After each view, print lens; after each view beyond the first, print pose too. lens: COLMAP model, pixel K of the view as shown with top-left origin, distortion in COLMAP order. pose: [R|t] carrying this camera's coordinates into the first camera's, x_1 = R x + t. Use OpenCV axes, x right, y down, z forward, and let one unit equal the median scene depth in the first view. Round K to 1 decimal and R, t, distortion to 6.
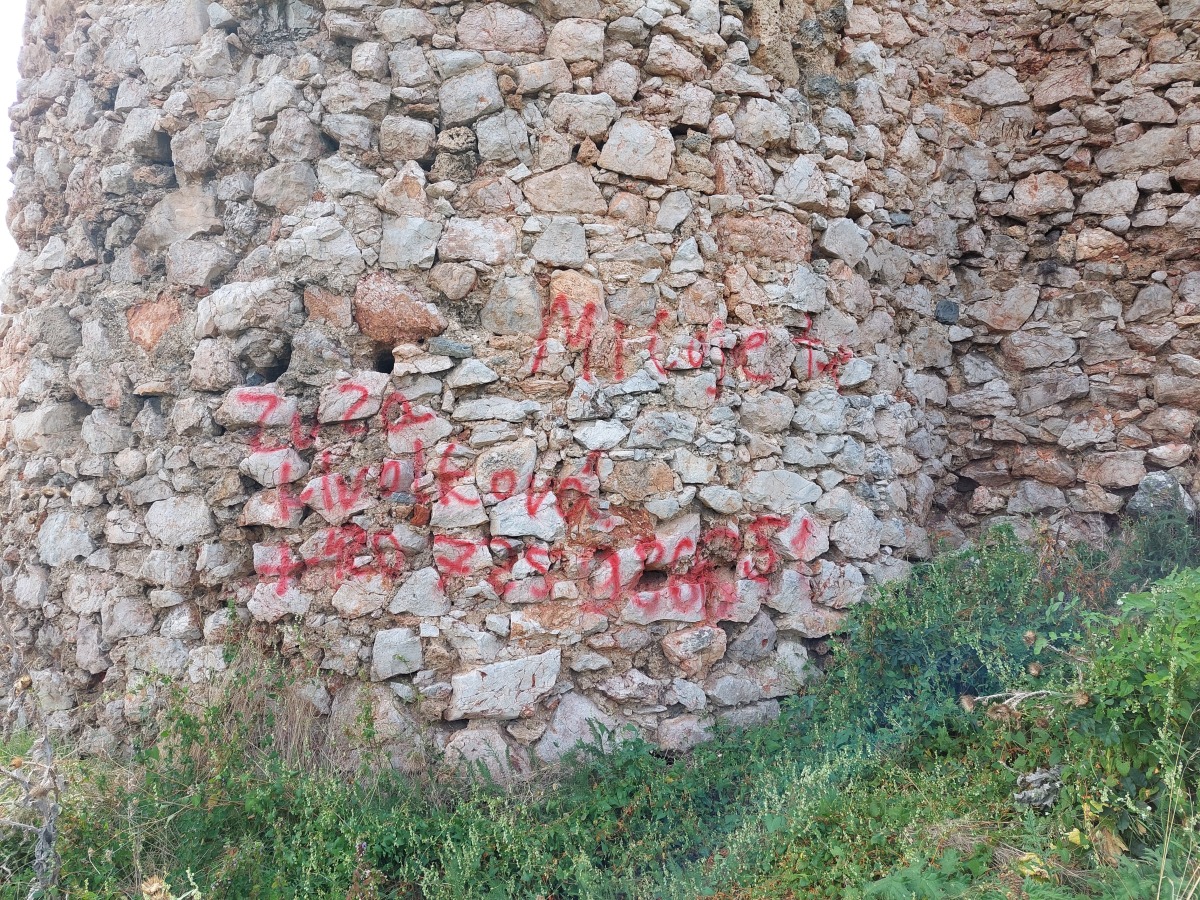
lens RADIAL K [[836.0, 0, 598.6], [0, 836.0, 437.8], [0, 0, 1]] dist [0.018876, -0.013865]
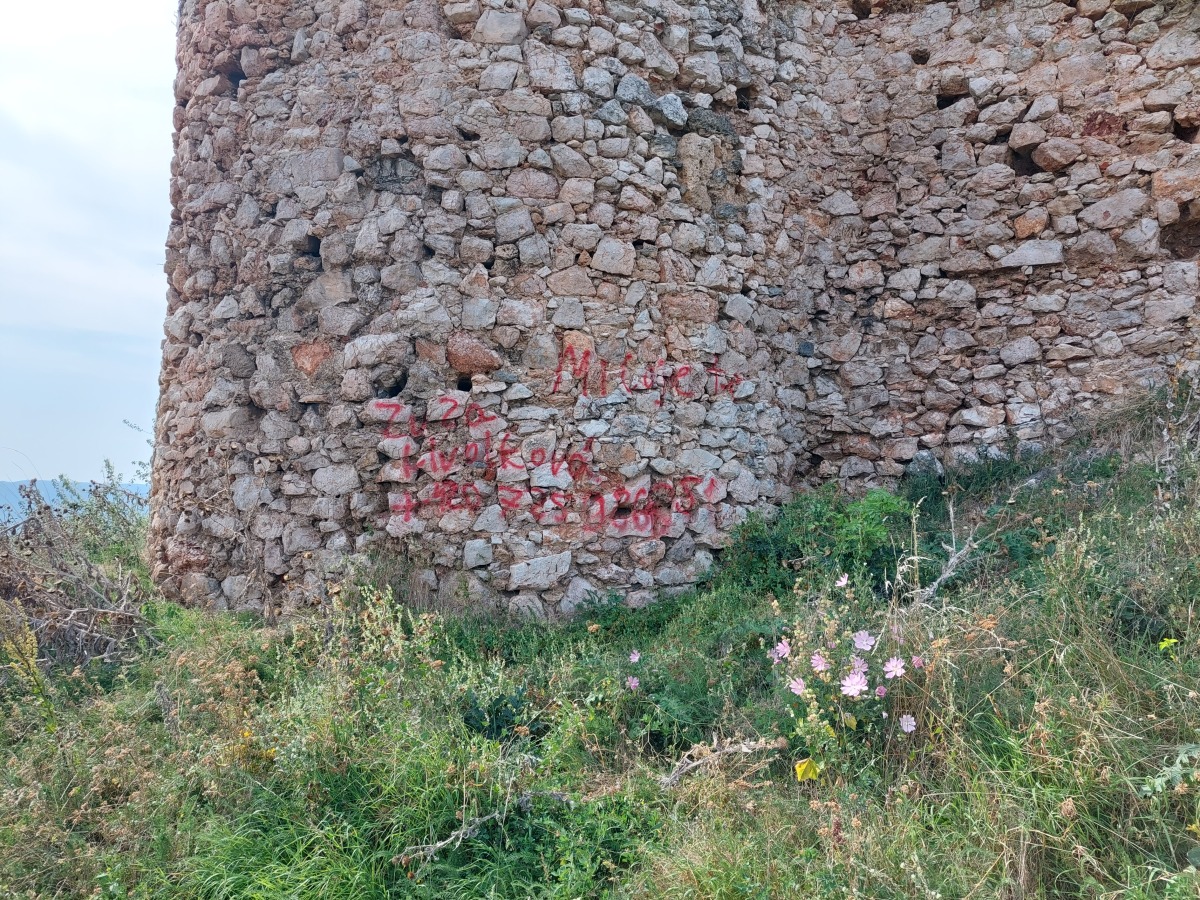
lens RADIAL K [[836.0, 0, 597.4], [0, 836.0, 454.2], [0, 0, 1]] dist [0.018876, -0.013865]
pose [[0.997622, -0.001007, 0.068913, -0.097814], [-0.001313, 0.999434, 0.033613, -0.007272], [-0.068908, -0.033624, 0.997056, -0.649079]]
